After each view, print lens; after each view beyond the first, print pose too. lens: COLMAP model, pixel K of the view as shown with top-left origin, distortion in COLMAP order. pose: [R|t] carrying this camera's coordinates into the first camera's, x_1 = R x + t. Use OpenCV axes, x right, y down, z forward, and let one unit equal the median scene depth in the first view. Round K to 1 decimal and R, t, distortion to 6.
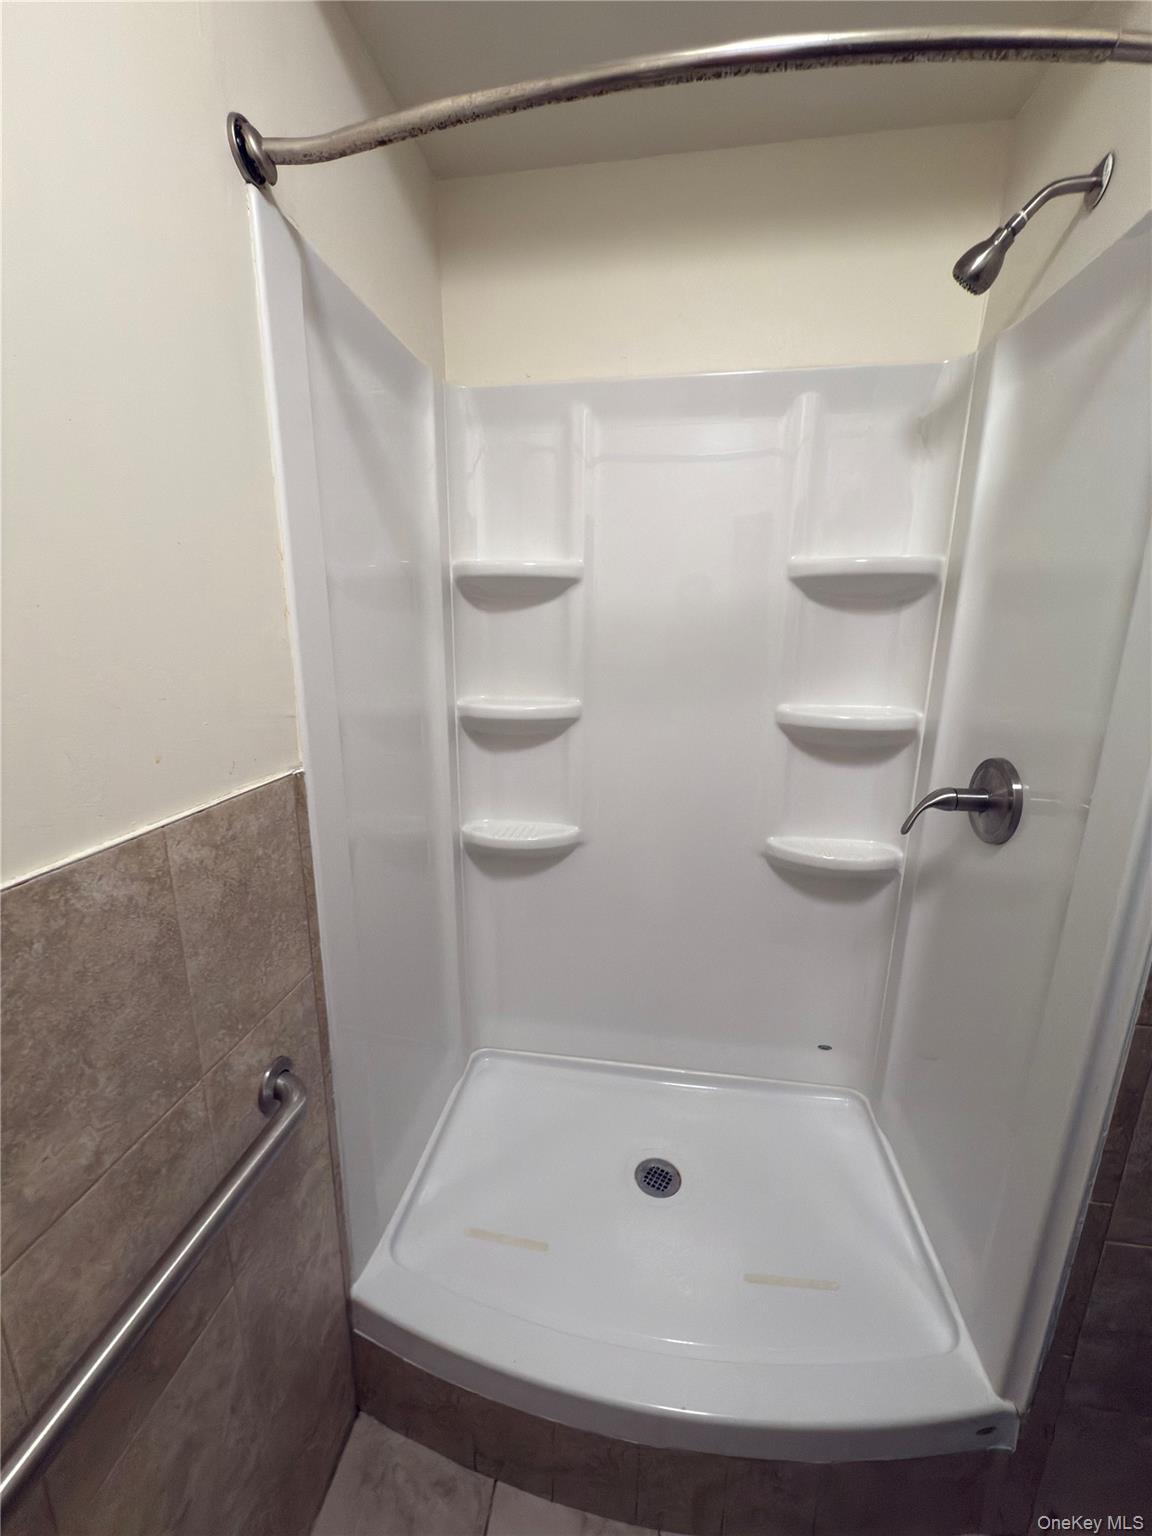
lens RADIAL K [[612.2, 0, 576.0], [0, 612.2, 768.0], [0, 0, 1]] dist [0.000850, 0.000071]
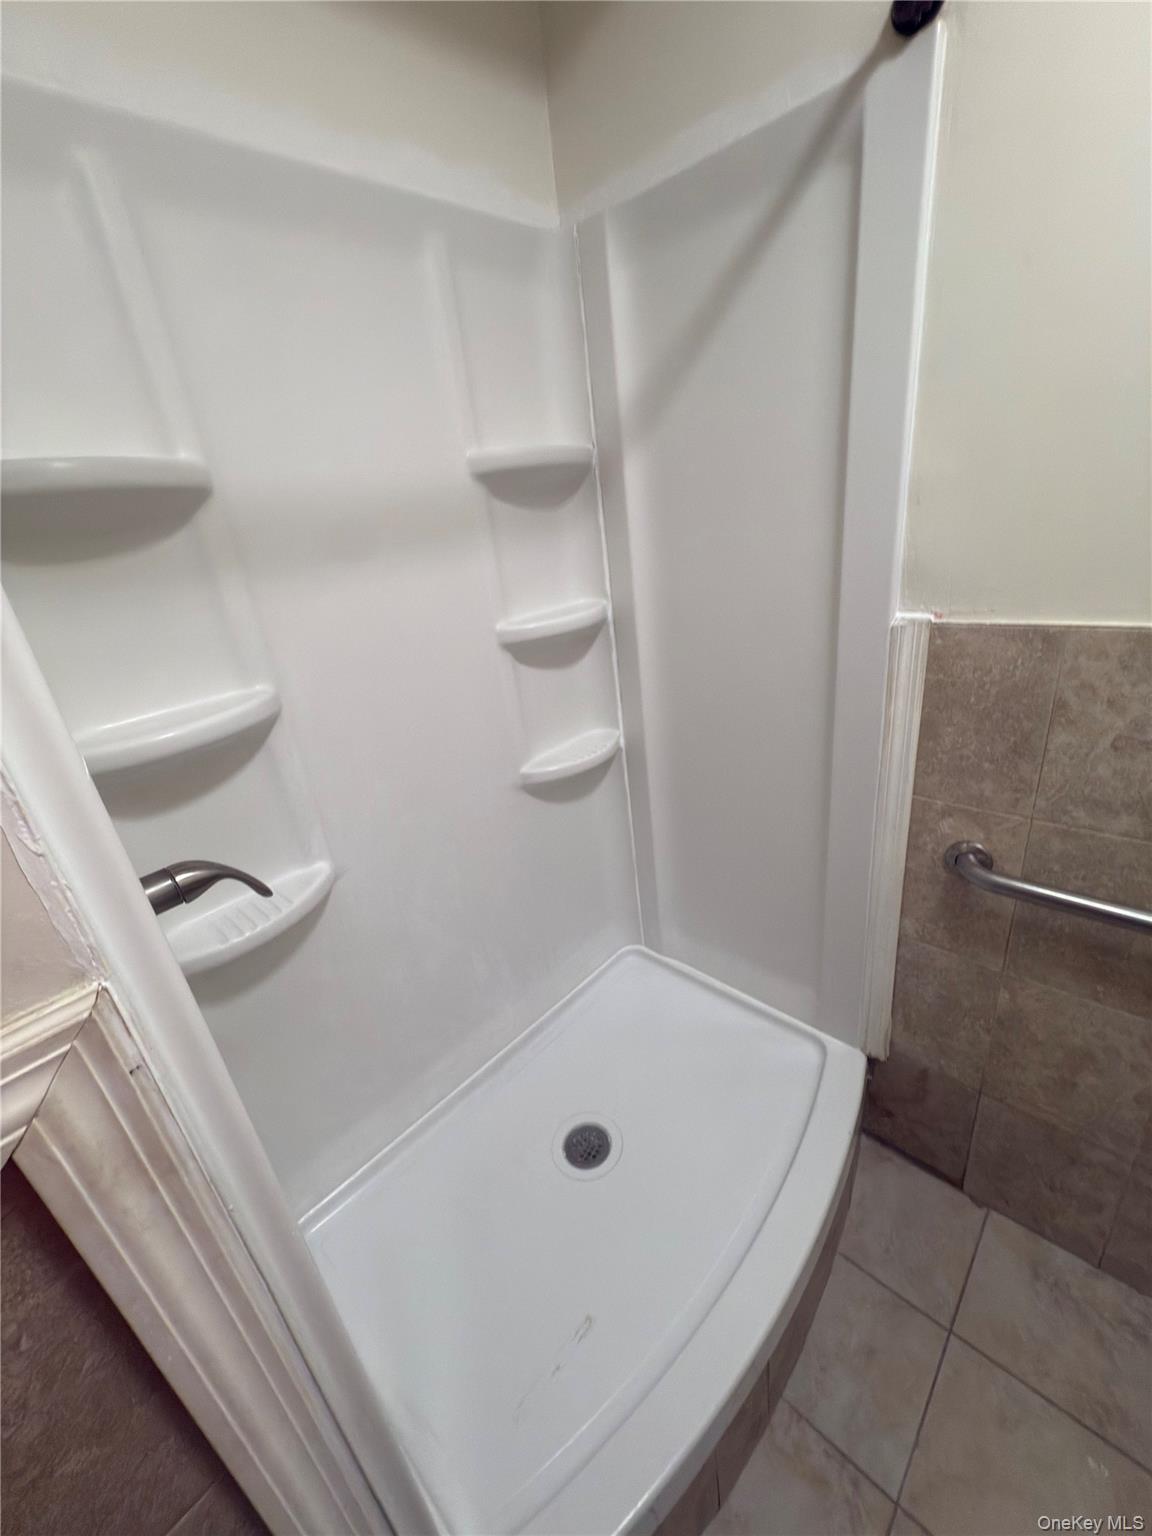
lens RADIAL K [[612.2, 0, 576.0], [0, 612.2, 768.0], [0, 0, 1]] dist [0.000850, 0.000071]
pose [[0.573443, -0.382154, 0.724653, -0.640758], [0.309887, 0.919998, 0.239947, -0.171716], [-0.758375, 0.086965, 0.645991, 0.689997]]
